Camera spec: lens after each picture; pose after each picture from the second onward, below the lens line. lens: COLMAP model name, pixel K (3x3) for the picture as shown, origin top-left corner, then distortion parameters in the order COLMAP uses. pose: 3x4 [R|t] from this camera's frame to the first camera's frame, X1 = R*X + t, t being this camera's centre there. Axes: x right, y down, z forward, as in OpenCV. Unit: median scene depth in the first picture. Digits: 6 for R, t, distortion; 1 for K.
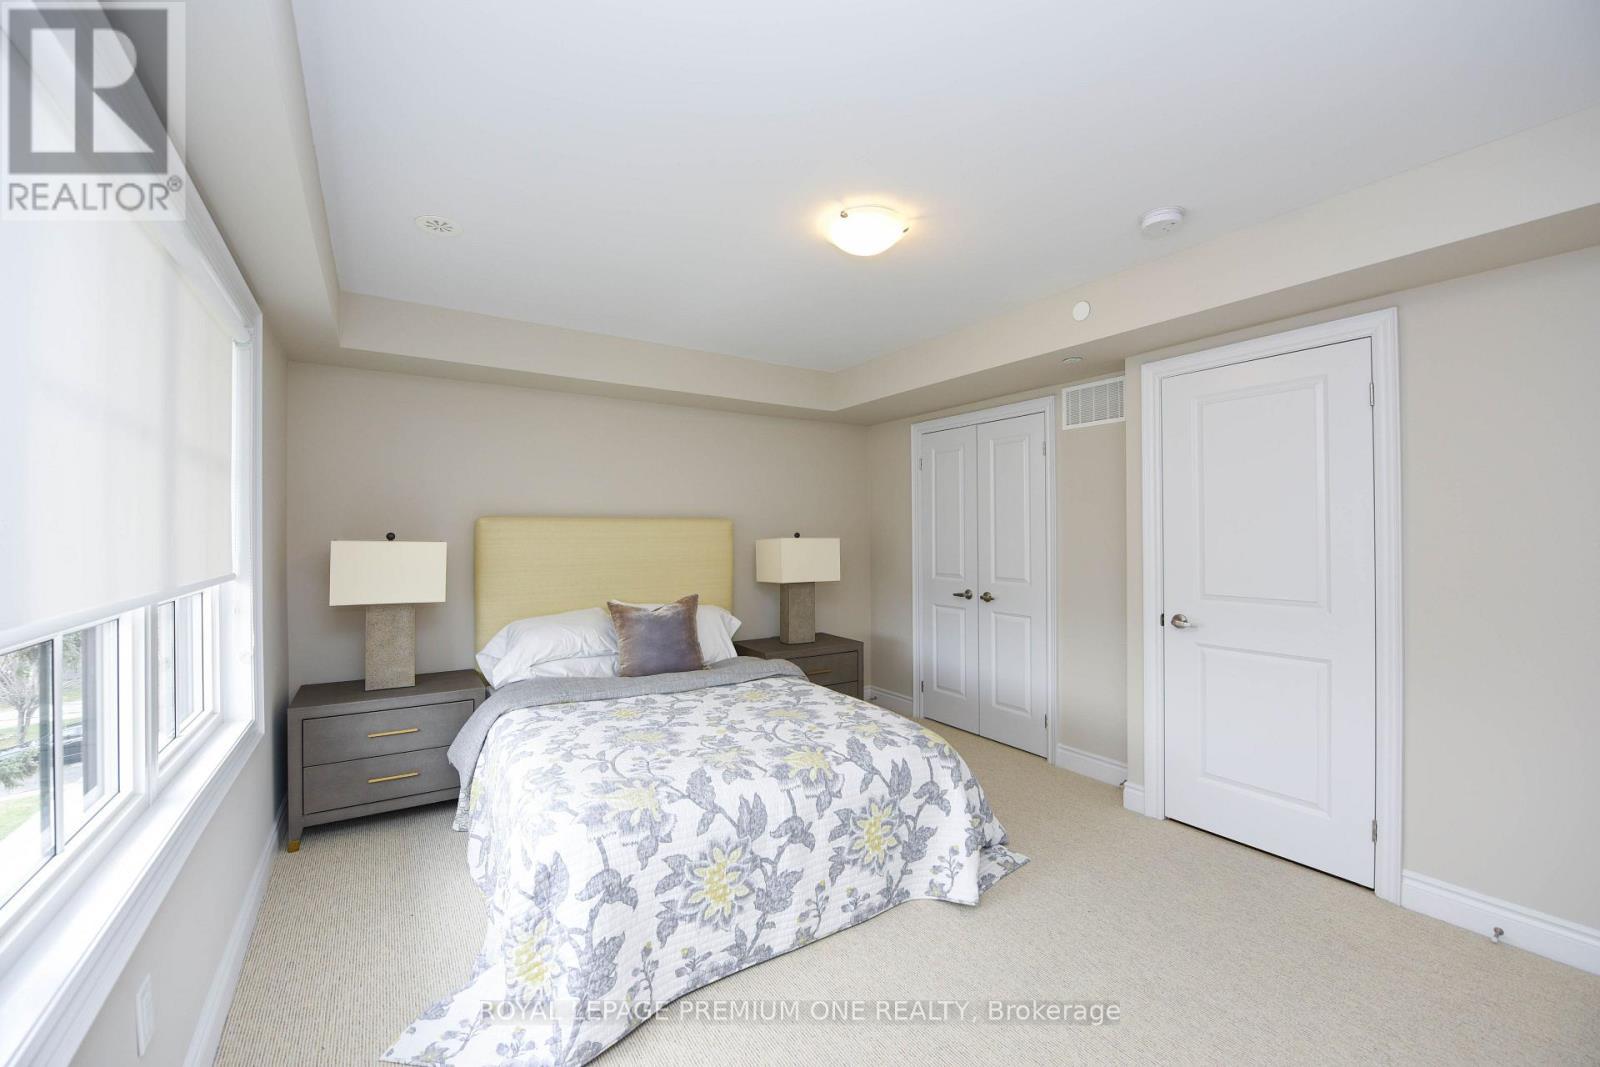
lens RADIAL K [[635.5, 0, 799.4], [0, 635.5, 529.5], [0, 0, 1]] dist [-0.015044, -0.002294]
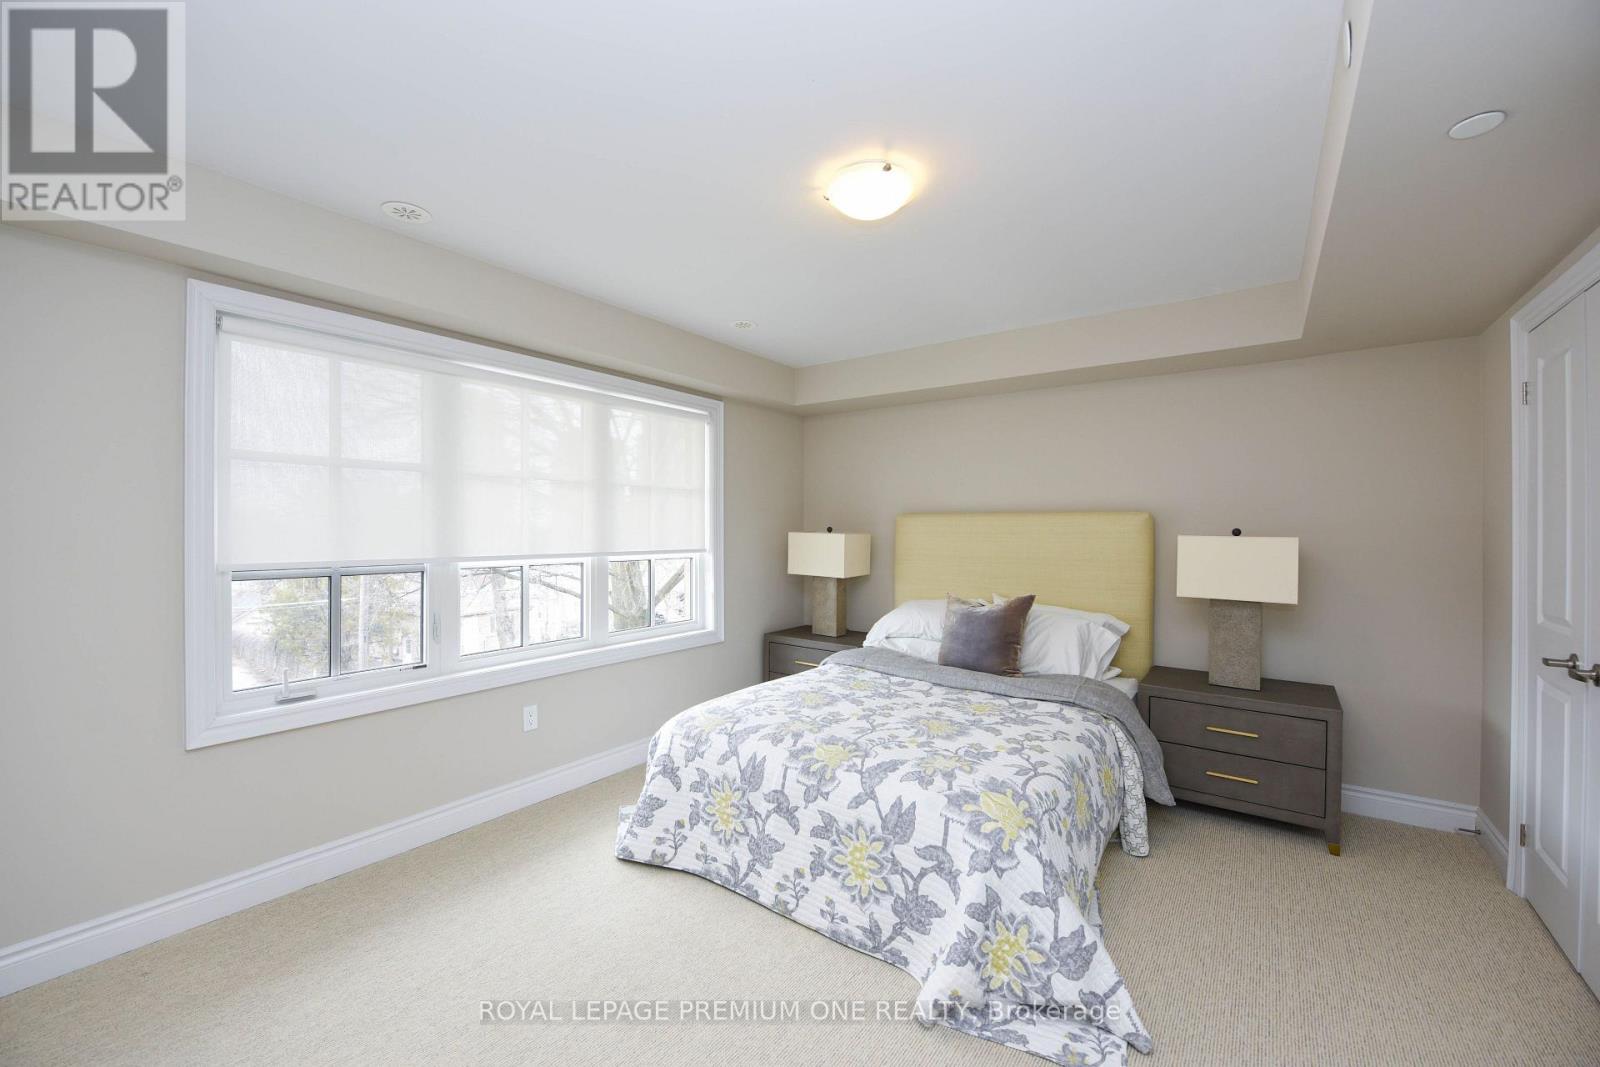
lens RADIAL K [[635.5, 0, 799.4], [0, 635.5, 529.5], [0, 0, 1]] dist [-0.015044, -0.002294]
pose [[0.348413, 0.006132, -0.937321, 0.910468], [0.001456, 0.999974, 0.007083, 0.000644], [0.937340, -0.003832, 0.348395, 0.591160]]
